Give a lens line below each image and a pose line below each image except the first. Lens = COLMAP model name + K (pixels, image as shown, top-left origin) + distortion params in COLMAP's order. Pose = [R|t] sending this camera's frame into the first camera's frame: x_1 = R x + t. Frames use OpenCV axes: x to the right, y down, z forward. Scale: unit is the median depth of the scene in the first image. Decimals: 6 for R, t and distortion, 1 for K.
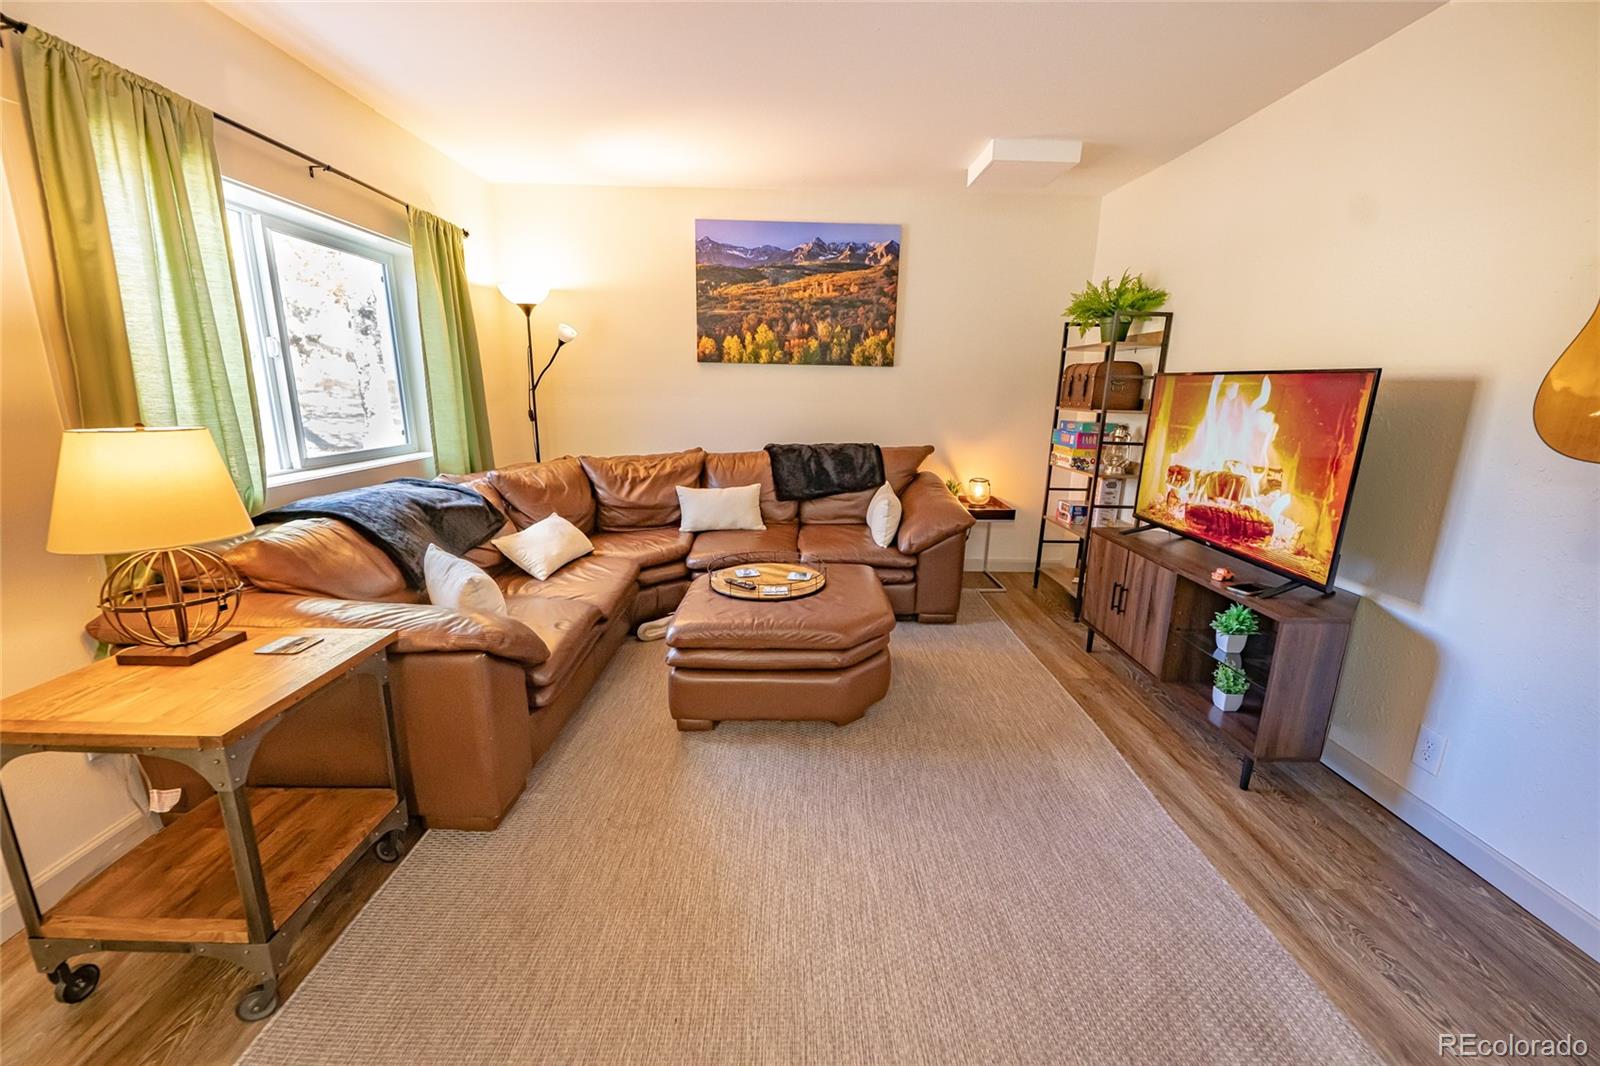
lens RADIAL K [[656.8, 0, 800.0], [0, 656.8, 533.0], [0, 0, 1]] dist [0.000290, -0.000069]
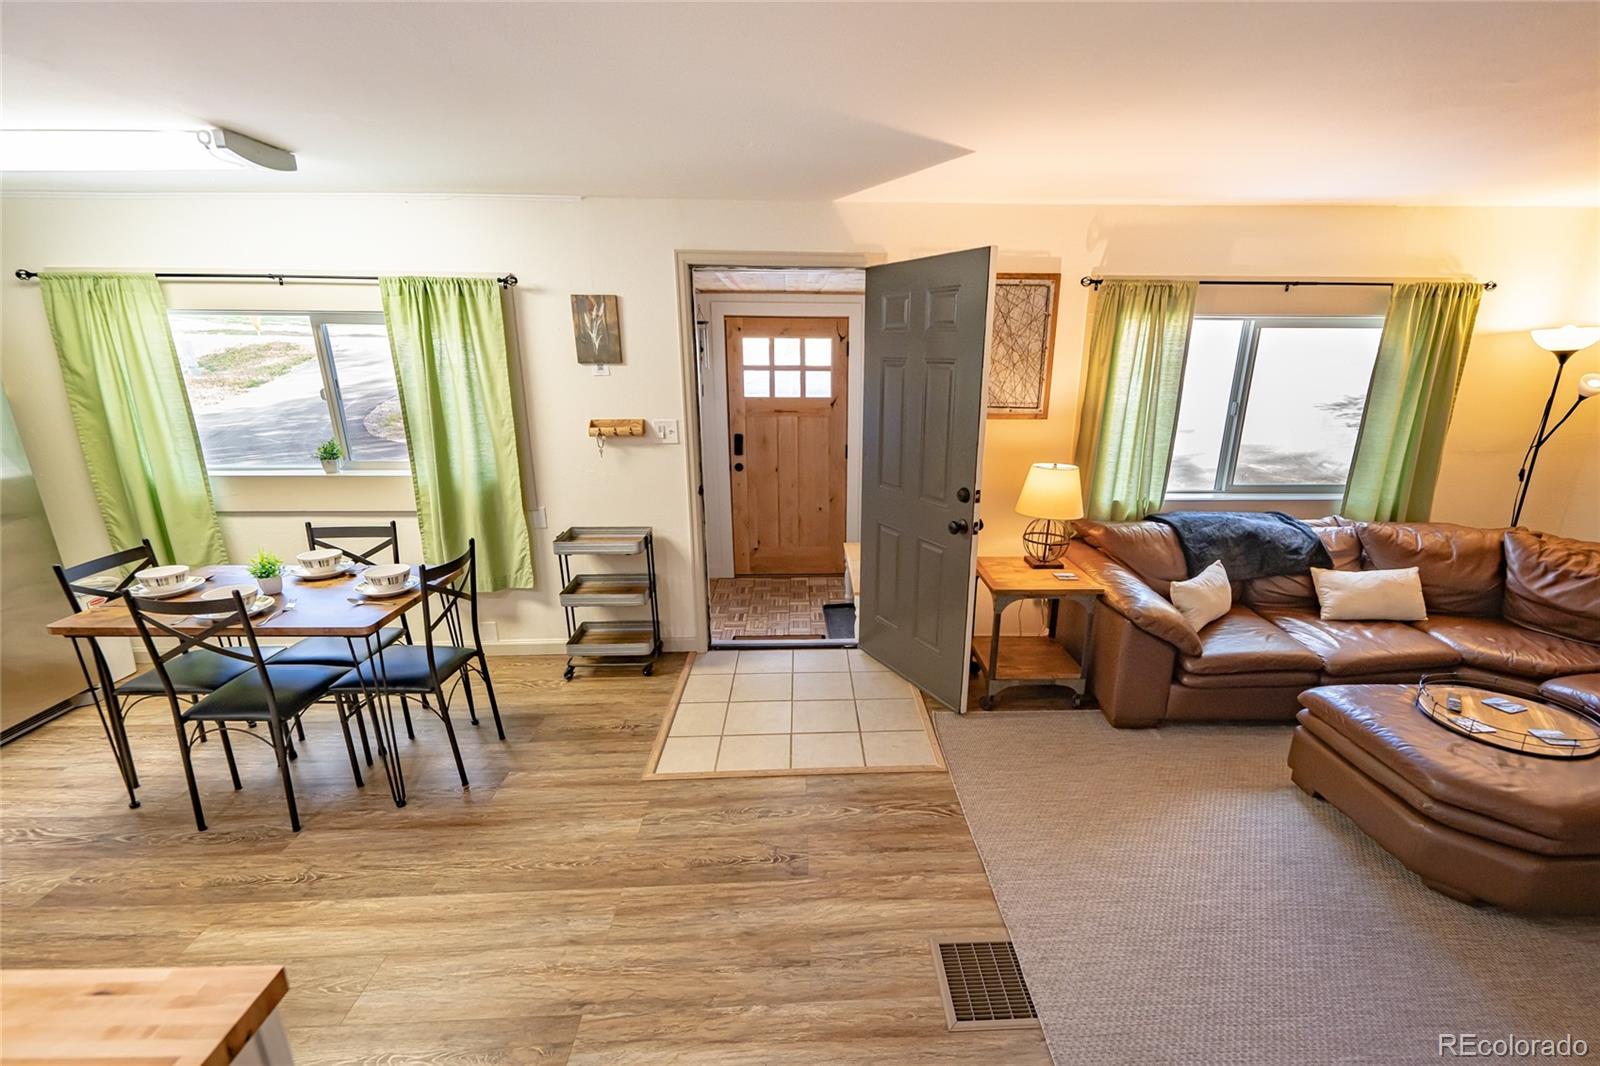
lens RADIAL K [[656.8, 0, 800.0], [0, 656.8, 533.0], [0, 0, 1]] dist [0.000290, -0.000069]
pose [[0.010574, 0.242165, -0.970177, 0.573520], [-0.217650, 0.947527, 0.234139, -0.126799], [0.975970, 0.208683, 0.062727, 0.016540]]
